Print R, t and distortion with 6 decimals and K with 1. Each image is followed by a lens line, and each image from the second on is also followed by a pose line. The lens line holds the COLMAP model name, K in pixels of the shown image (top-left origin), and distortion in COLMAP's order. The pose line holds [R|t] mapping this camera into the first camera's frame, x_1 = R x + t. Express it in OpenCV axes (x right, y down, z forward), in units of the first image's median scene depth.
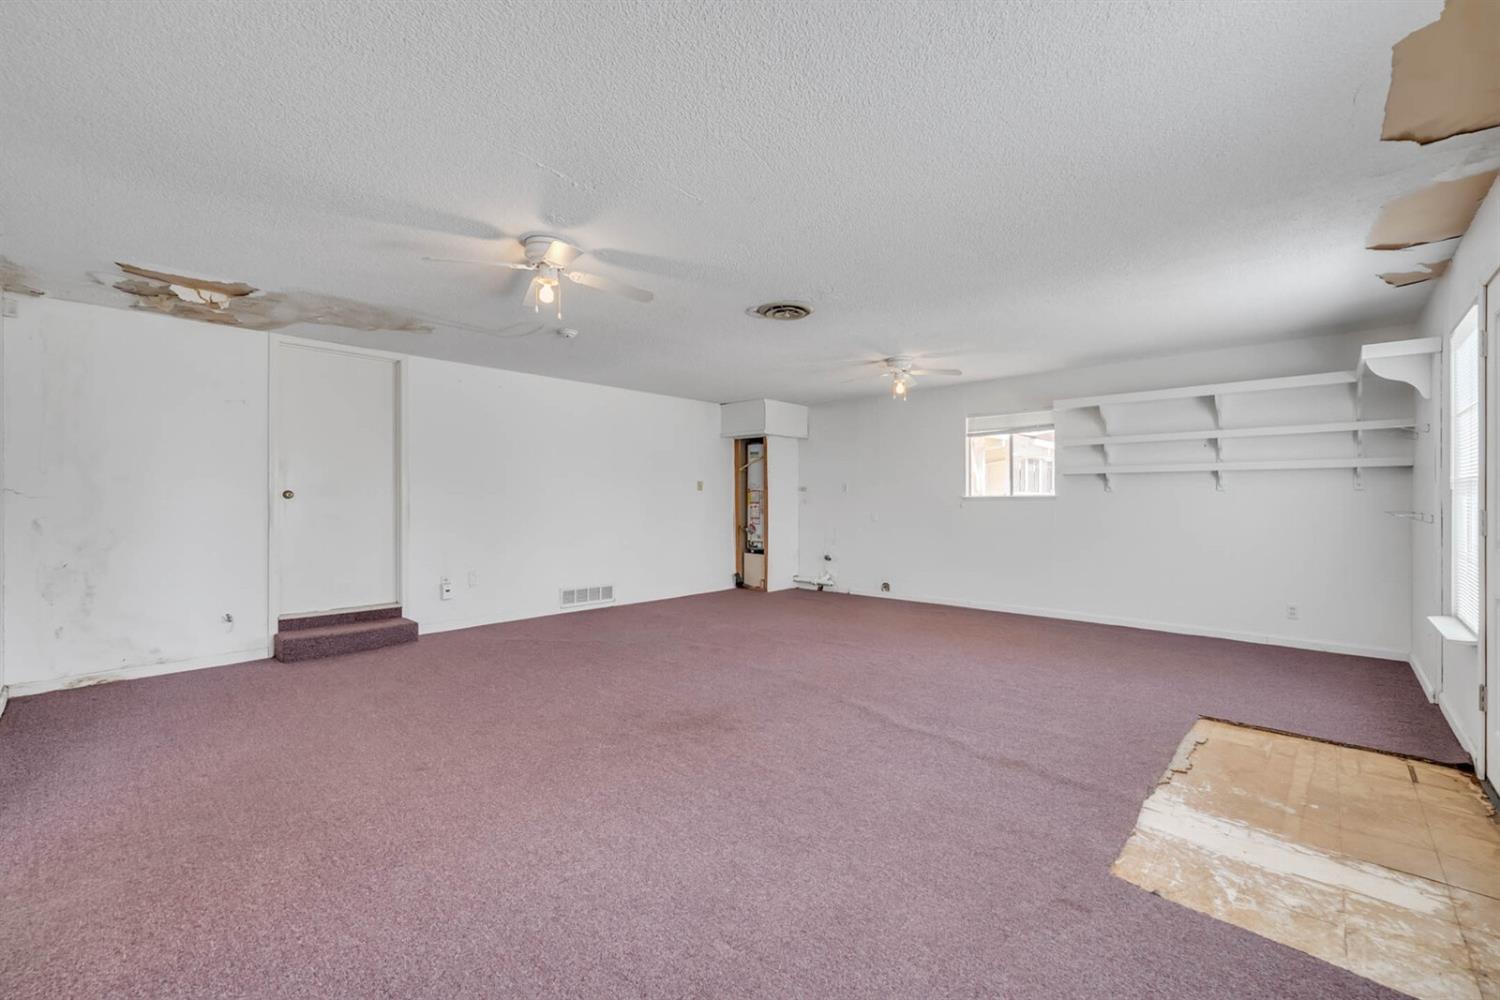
lens RADIAL K [[619.8, 0, 754.5], [0, 619.8, 498.0], [0, 0, 1]] dist [-0.000232, 0.000260]
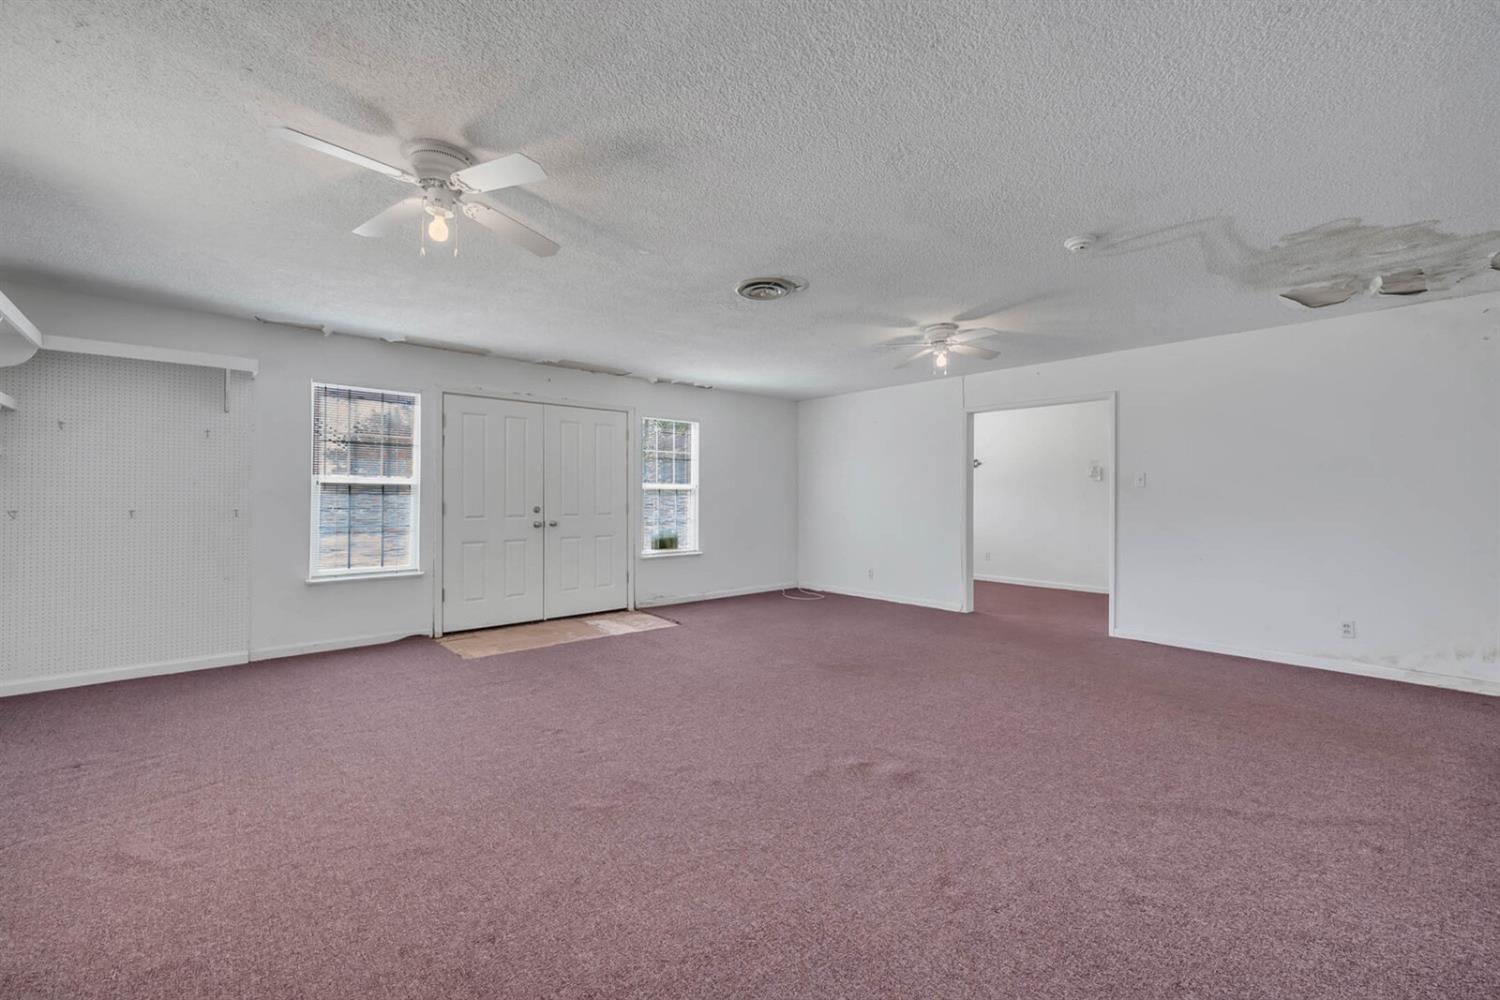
lens RADIAL K [[616.7, 0, 751.0], [0, 616.7, 491.9], [0, 0, 1]] dist [-0.010101, 0.000071]
pose [[-0.995480, 0.001151, 0.094968, -0.005248], [-0.000147, 0.999907, -0.013662, 0.005817], [-0.094975, -0.013614, -0.995387, 1.230976]]
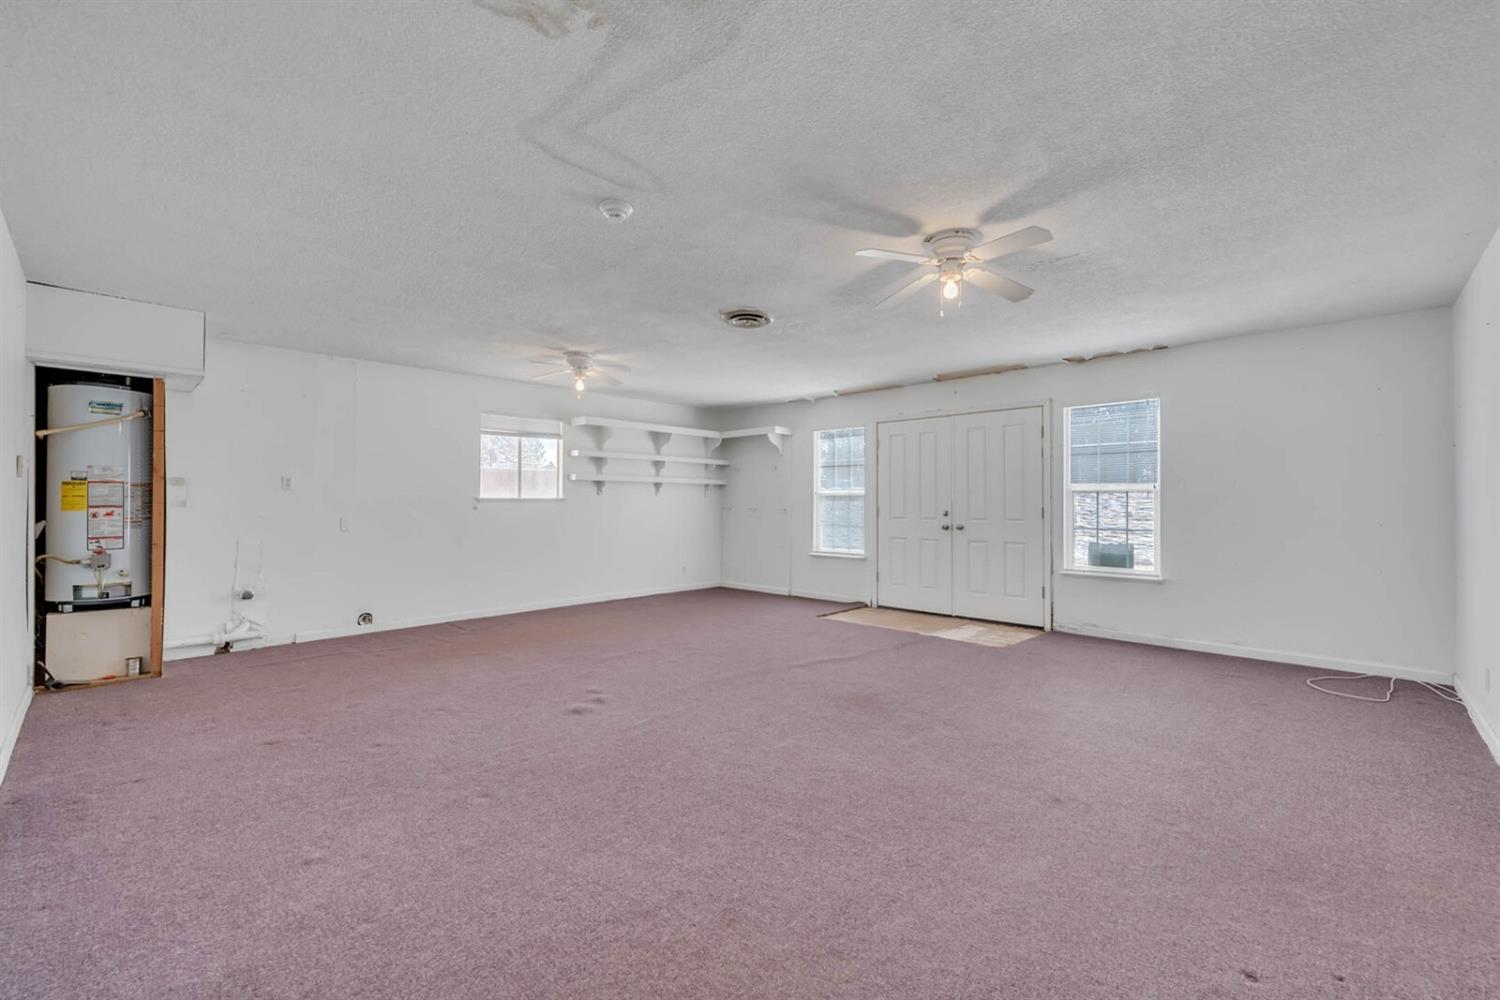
lens RADIAL K [[619.8, 0, 754.5], [0, 619.8, 498.0], [0, 0, 1]] dist [-0.000232, 0.000260]
pose [[0.009924, 0.007453, 0.999923, -0.637580], [-0.003144, 0.999968, -0.007422, 0.003378], [-0.999946, -0.003070, 0.009948, 0.631817]]
